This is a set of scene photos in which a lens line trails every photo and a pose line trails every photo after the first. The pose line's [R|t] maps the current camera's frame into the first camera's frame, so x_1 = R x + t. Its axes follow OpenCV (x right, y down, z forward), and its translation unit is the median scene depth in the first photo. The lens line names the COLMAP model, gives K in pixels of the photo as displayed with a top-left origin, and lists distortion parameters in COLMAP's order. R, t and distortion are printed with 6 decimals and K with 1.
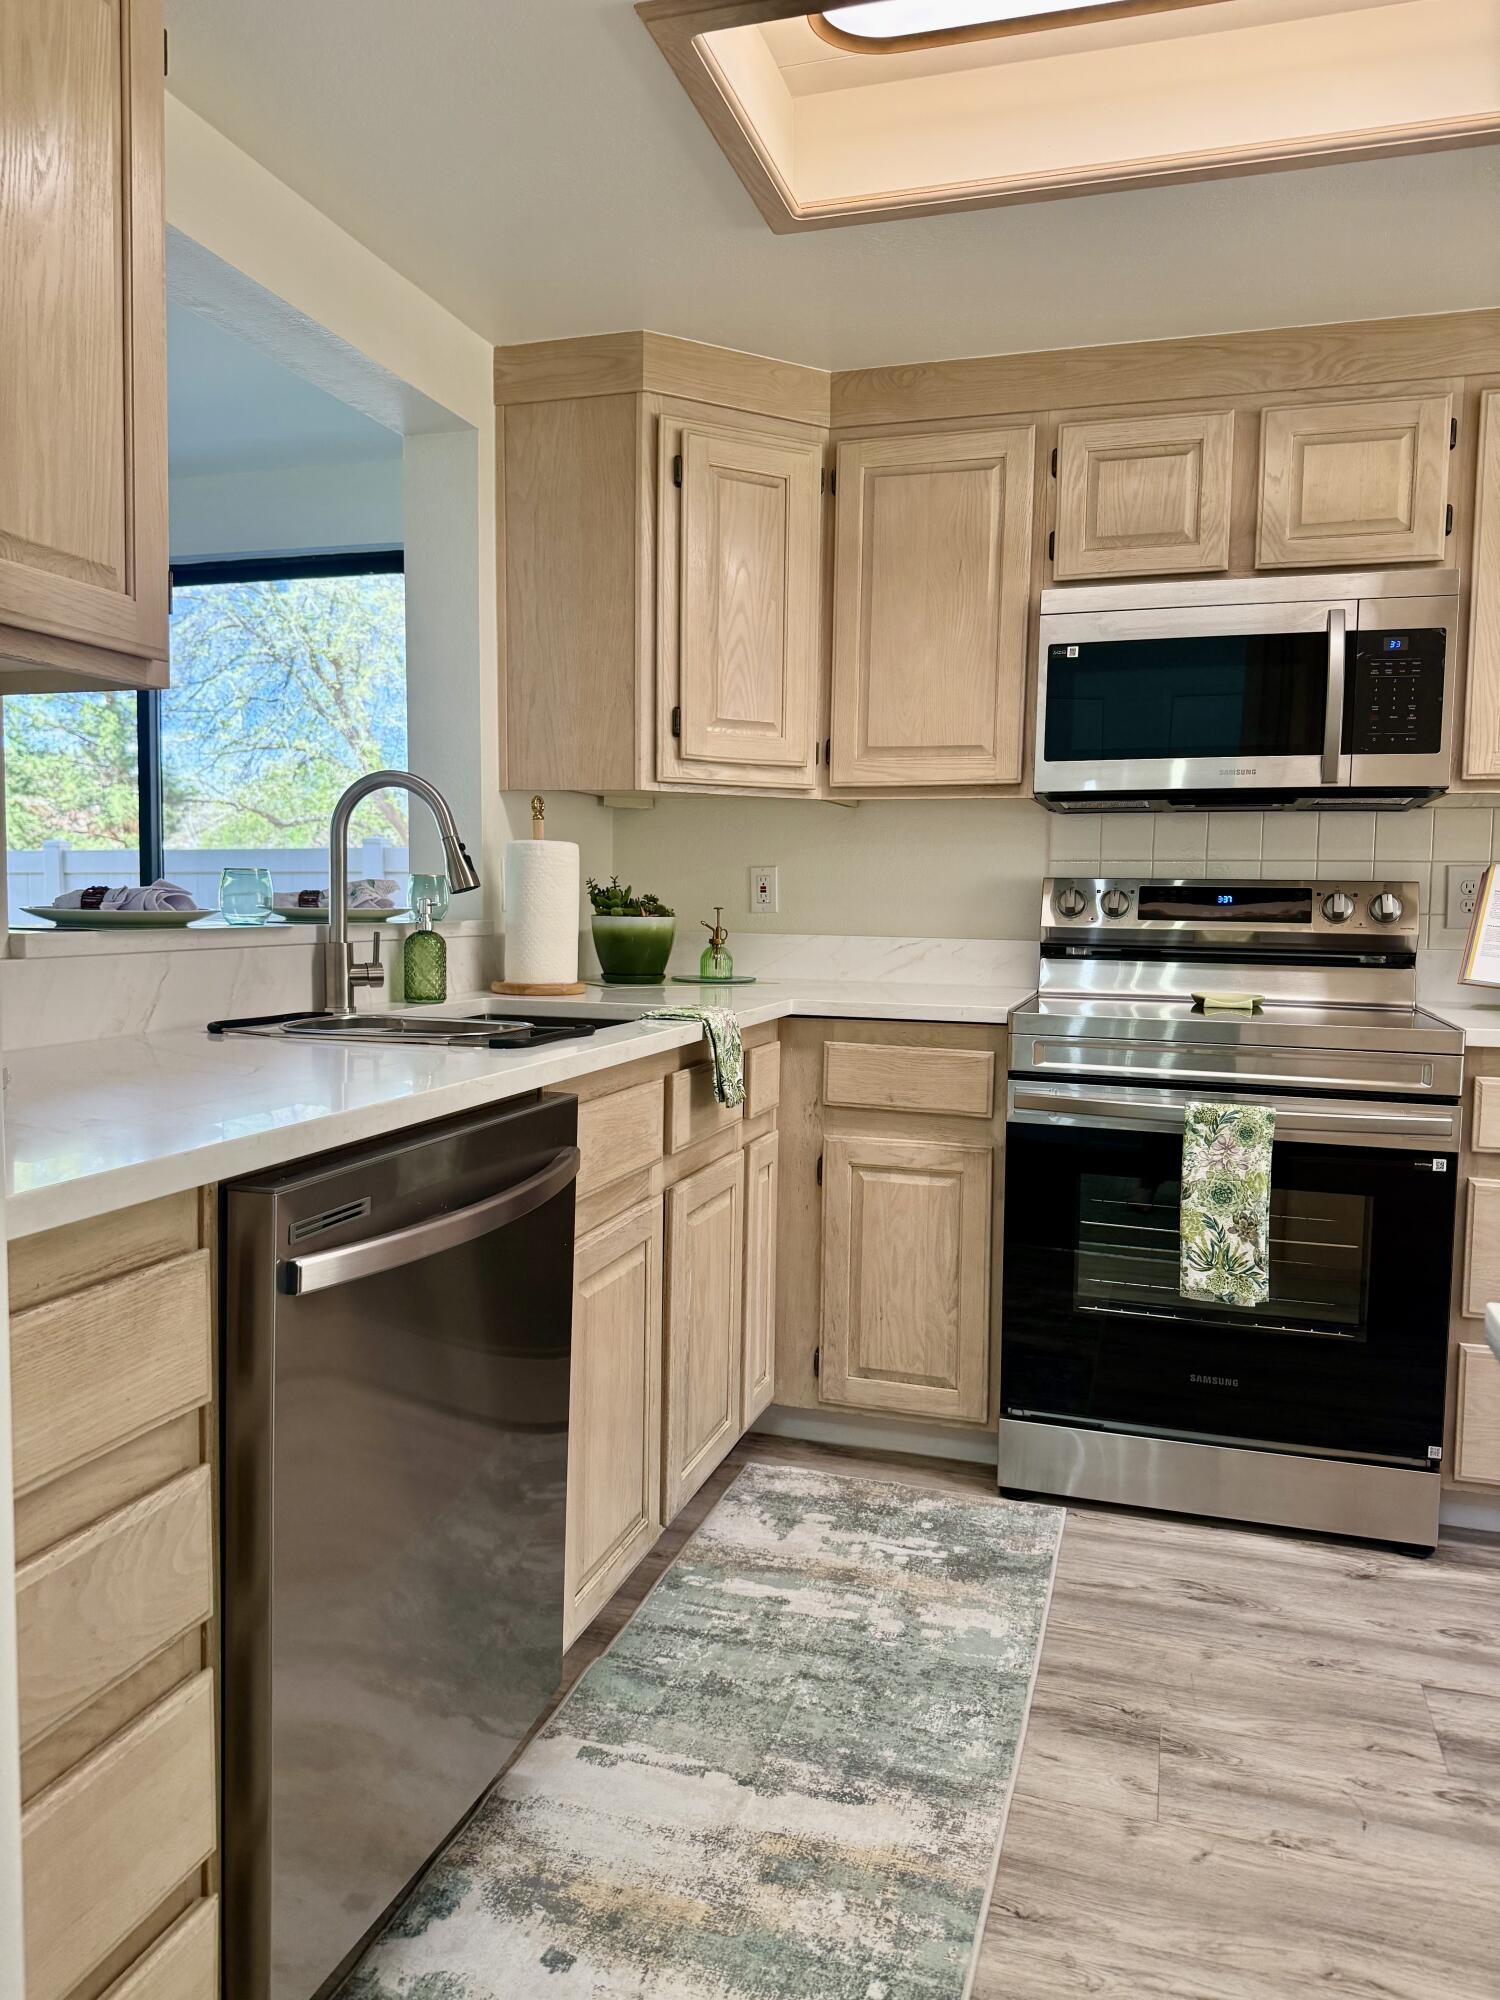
lens RADIAL K [[1416.2, 0, 761.9], [0, 1416.2, 992.0], [0, 0, 1]] dist [0.028215, -0.011843]
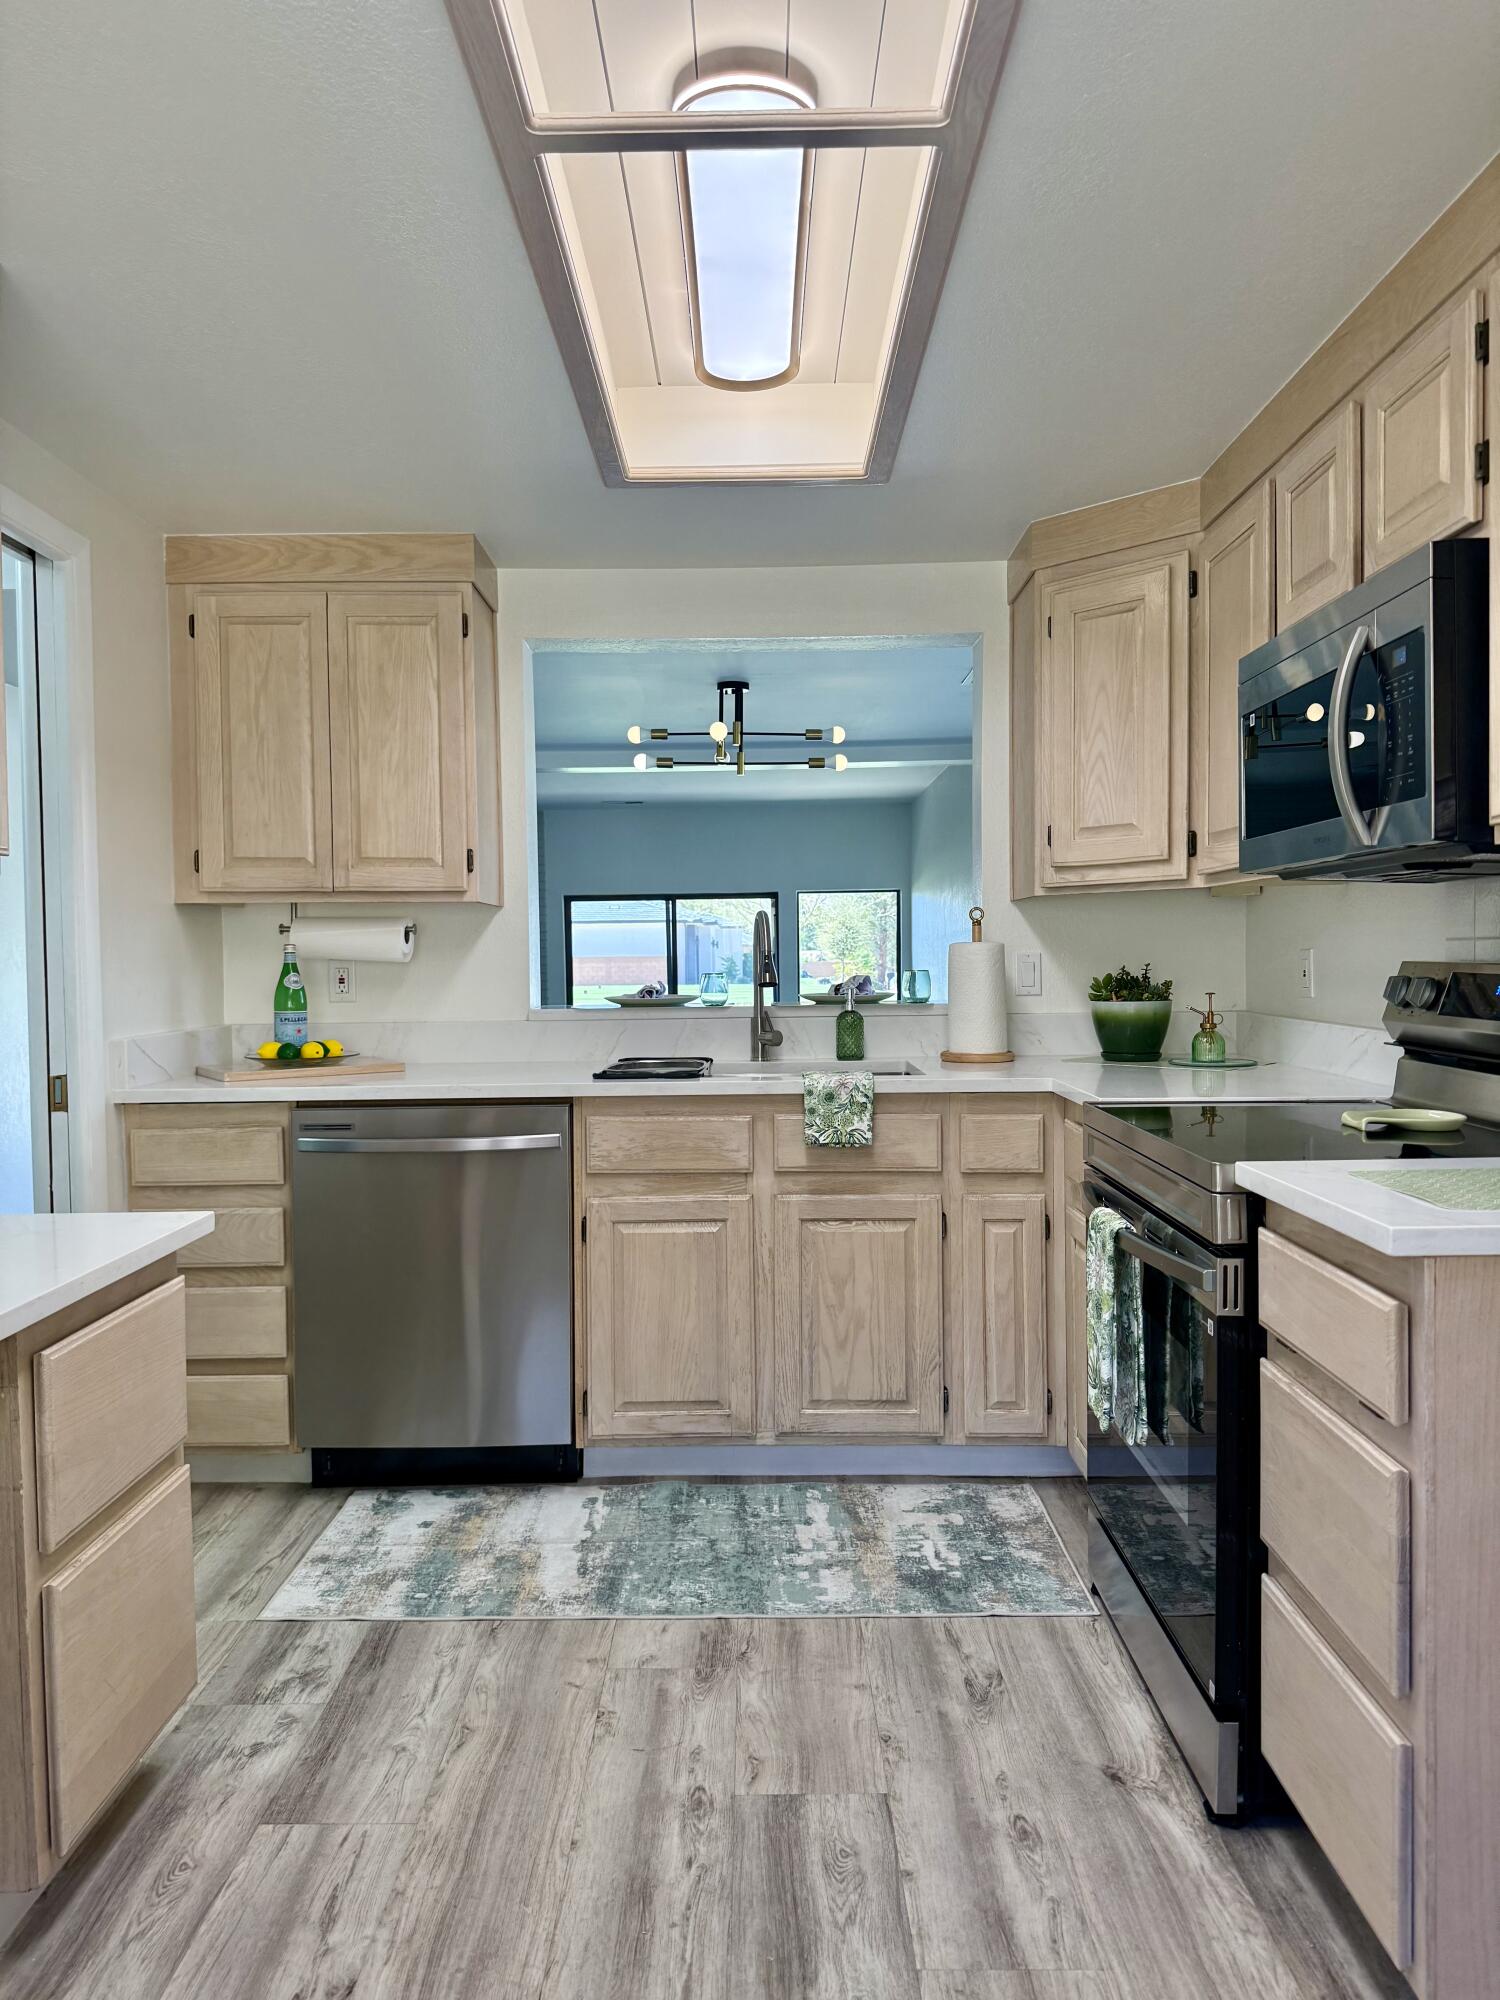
lens RADIAL K [[1416.2, 0, 764.8], [0, 1416.2, 1004.8], [0, 0, 1]] dist [0.028215, -0.011843]
pose [[0.289214, 0.014262, -0.957158, 1.268591], [-0.052286, 0.998632, -0.000919, -0.048485], [0.955836, 0.050312, 0.289564, 0.562891]]
